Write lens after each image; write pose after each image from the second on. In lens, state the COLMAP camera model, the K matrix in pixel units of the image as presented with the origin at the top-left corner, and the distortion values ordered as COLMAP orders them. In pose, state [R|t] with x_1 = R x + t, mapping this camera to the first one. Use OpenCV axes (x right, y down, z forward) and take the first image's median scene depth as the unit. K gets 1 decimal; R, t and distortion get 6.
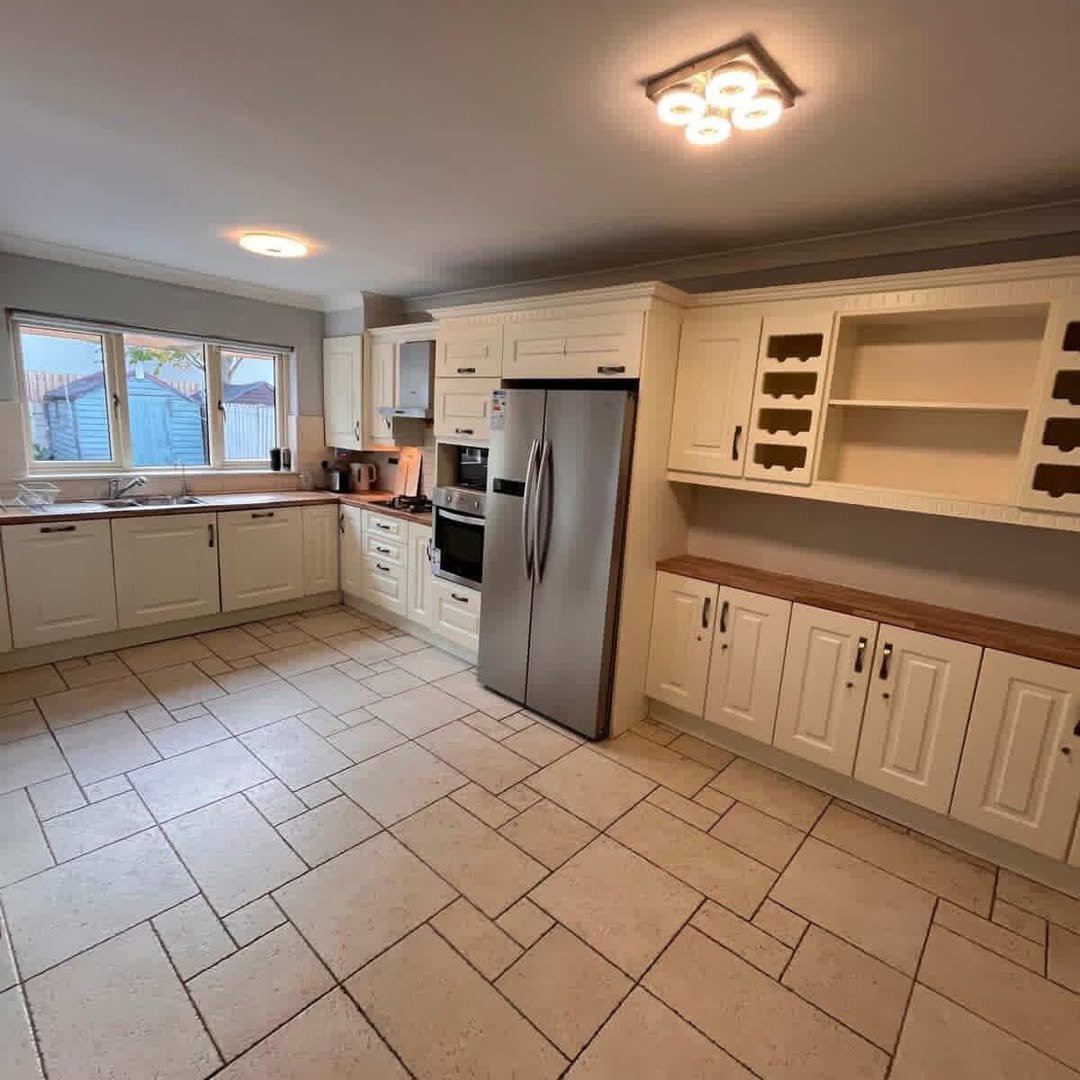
lens RADIAL K [[582.9, 0, 541.1], [0, 582.9, 535.1], [0, 0, 1]] dist [0.003313, -0.003528]
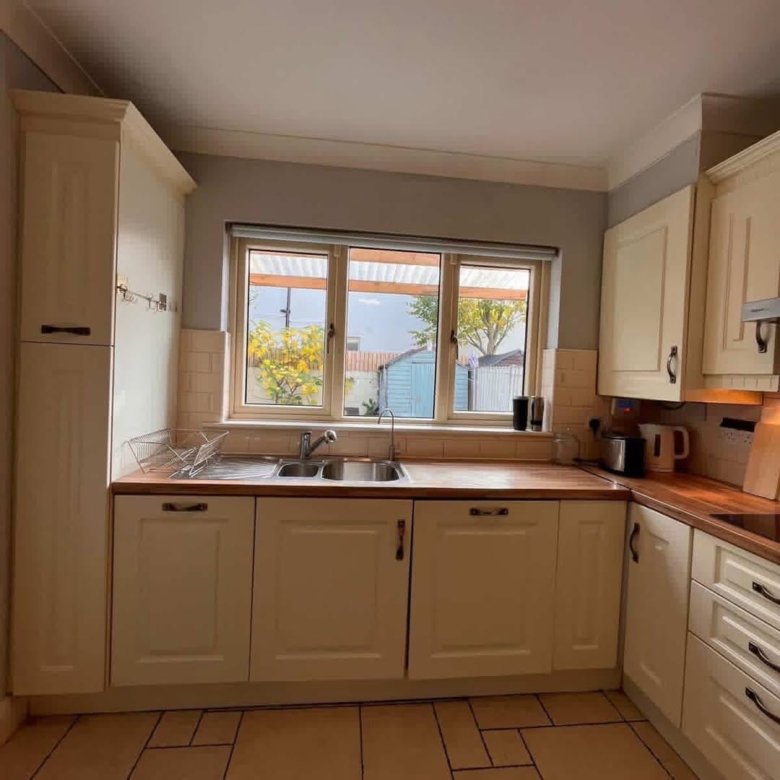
lens RADIAL K [[421.0, 0, 390.8], [0, 421.0, 386.5], [0, 0, 1]] dist [0.003313, -0.003528]
pose [[0.745666, -0.009131, -0.666257, -0.296228], [-0.124665, 0.980338, -0.152959, -0.081572], [0.654554, 0.197115, 0.729867, 0.660772]]
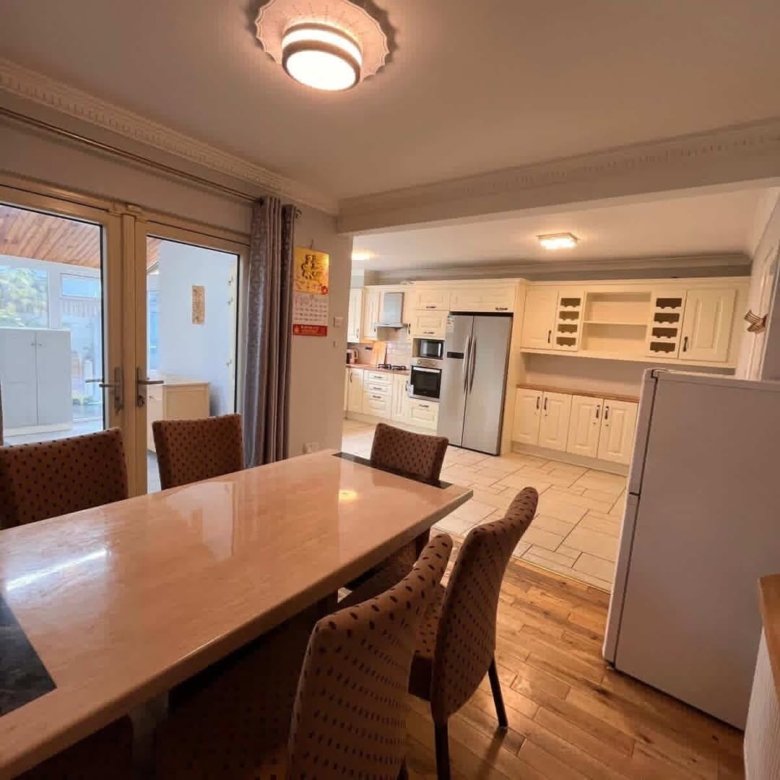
lens RADIAL K [[421.0, 0, 390.8], [0, 421.0, 386.5], [0, 0, 1]] dist [0.003313, -0.003528]
pose [[0.997289, -0.004319, 0.073451, -0.362305], [0.009080, 0.997870, -0.064603, 0.128004], [-0.073016, 0.065095, 0.995204, -0.579853]]
